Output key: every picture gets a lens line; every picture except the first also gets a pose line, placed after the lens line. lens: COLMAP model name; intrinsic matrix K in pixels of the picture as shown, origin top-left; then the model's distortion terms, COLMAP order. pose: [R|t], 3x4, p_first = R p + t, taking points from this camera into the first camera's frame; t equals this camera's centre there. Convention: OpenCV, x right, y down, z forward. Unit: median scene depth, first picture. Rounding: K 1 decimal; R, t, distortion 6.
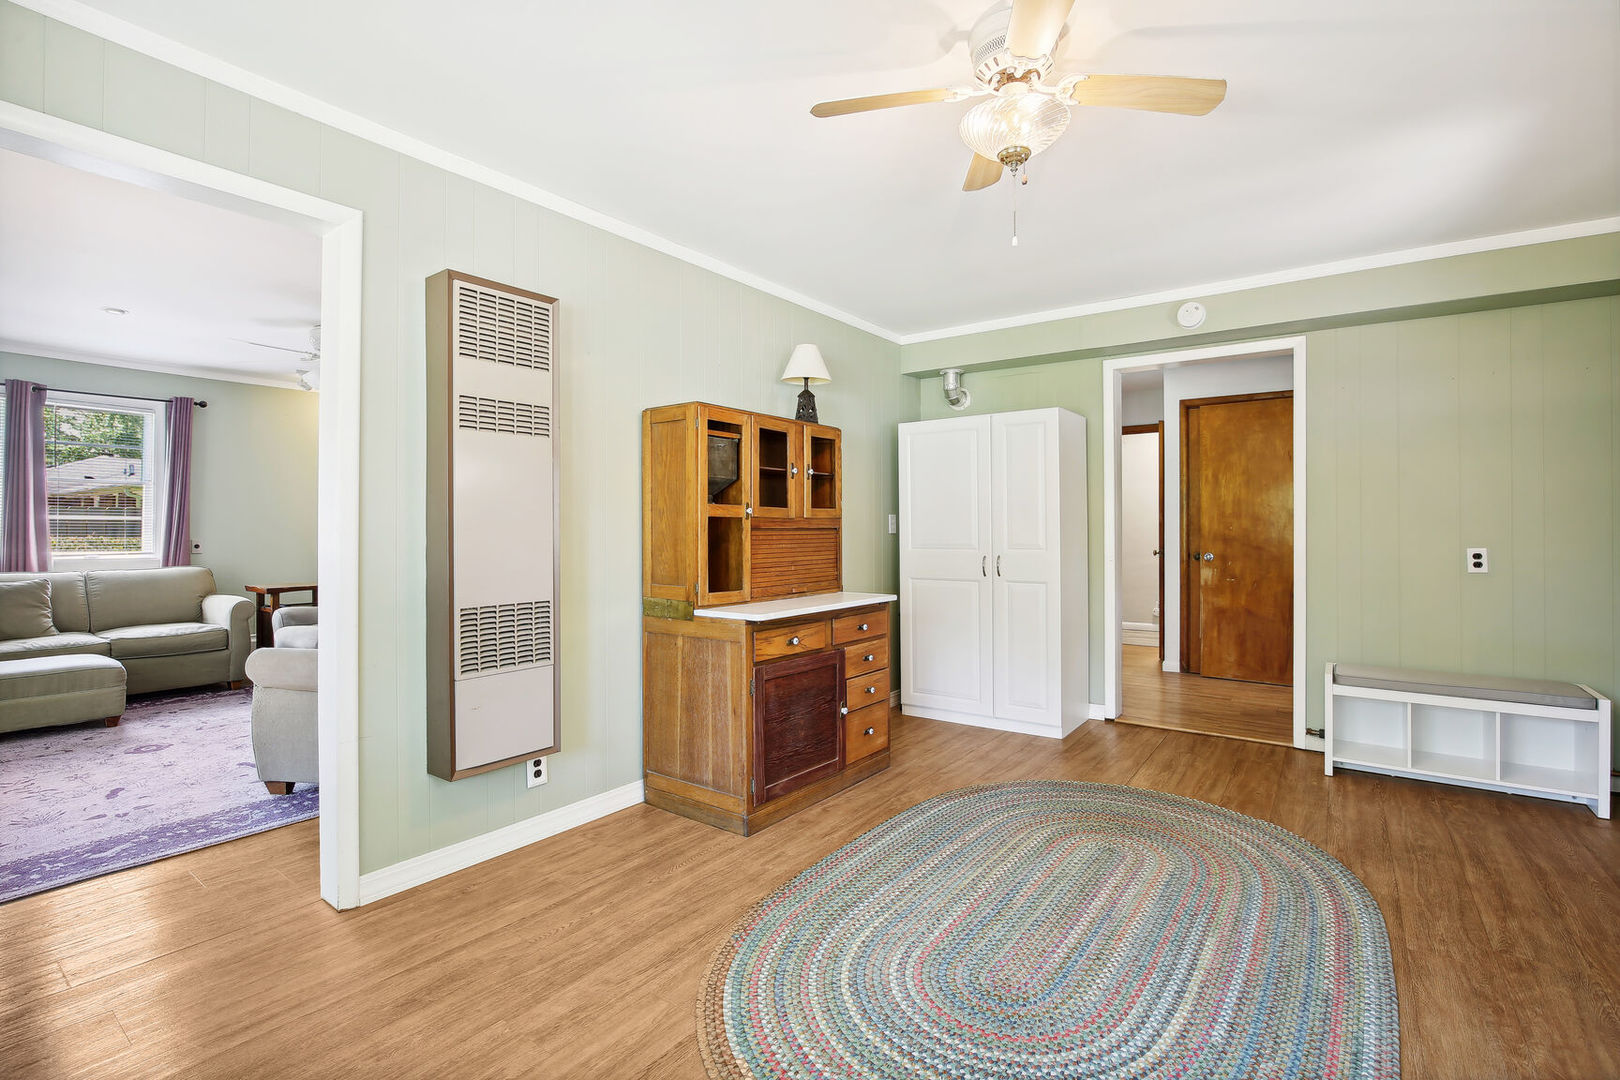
lens RADIAL K [[747.4, 0, 820.8], [0, 747.4, 526.5], [0, 0, 1]] dist [-0.026948, -0.000522]
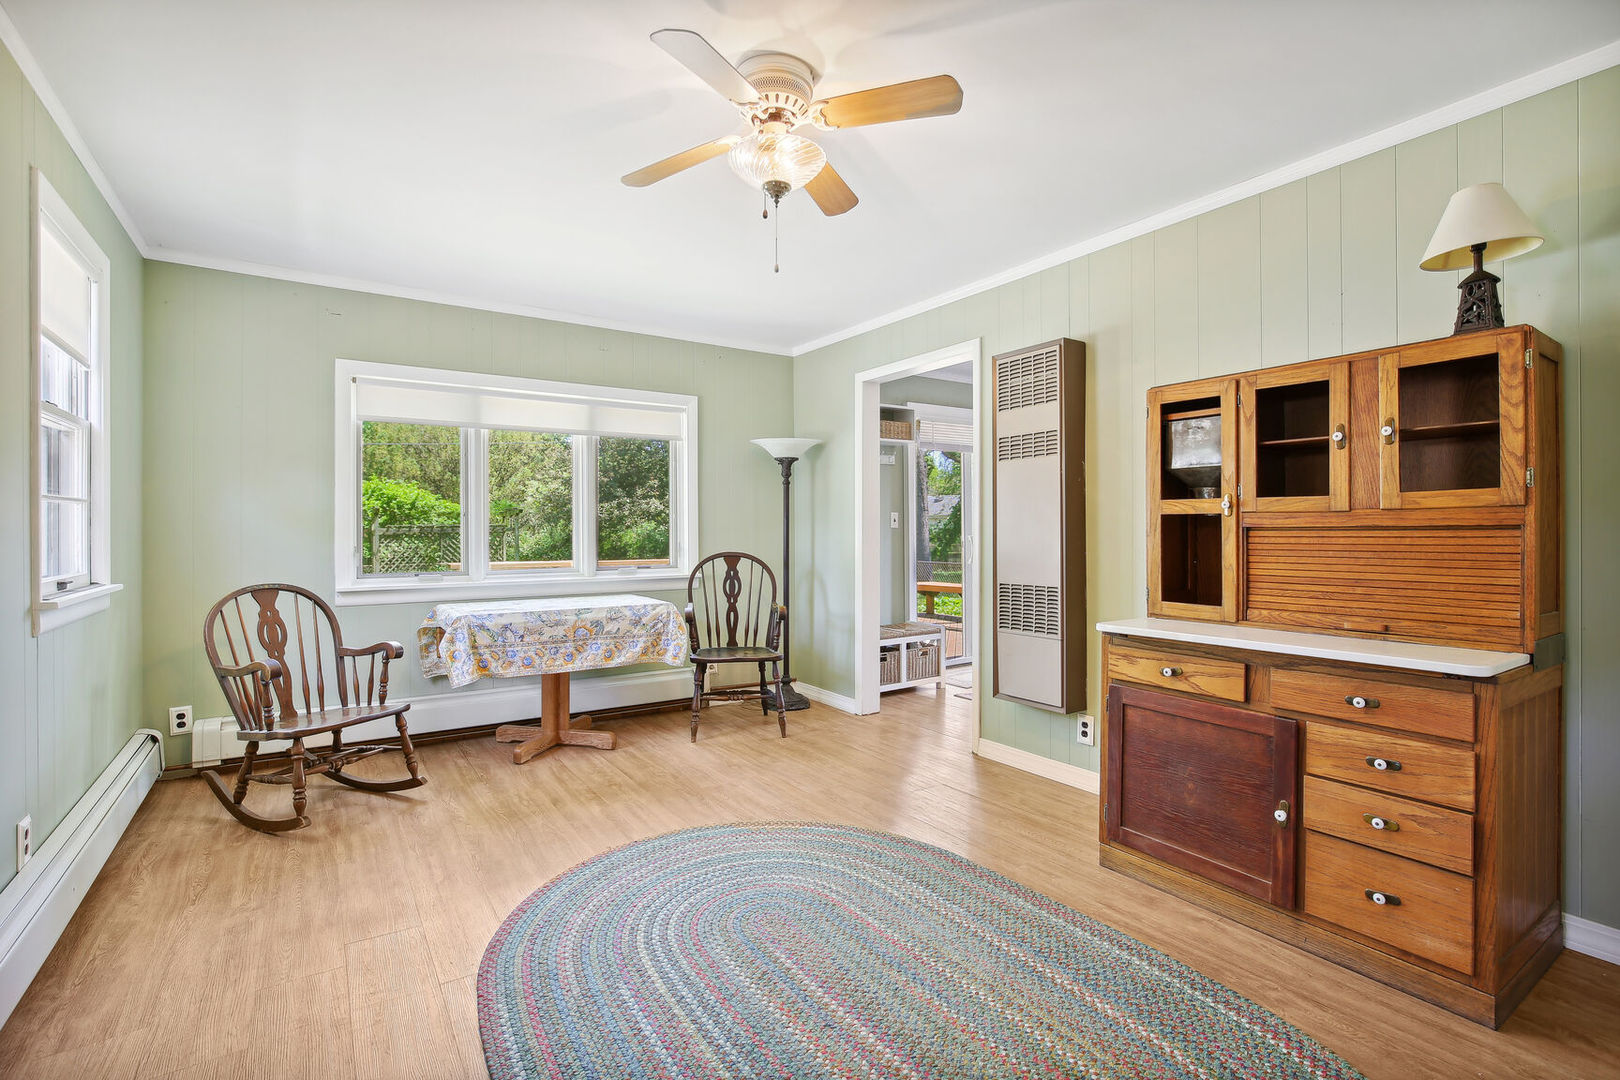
lens RADIAL K [[747.4, 0, 809.5], [0, 747.4, 537.6], [0, 0, 1]] dist [-0.026948, -0.000522]
pose [[-0.348835, 0.006656, -0.937161, 0.896901], [0.004309, 0.999976, 0.005499, 0.007407], [0.937174, -0.002120, -0.348855, 1.003258]]
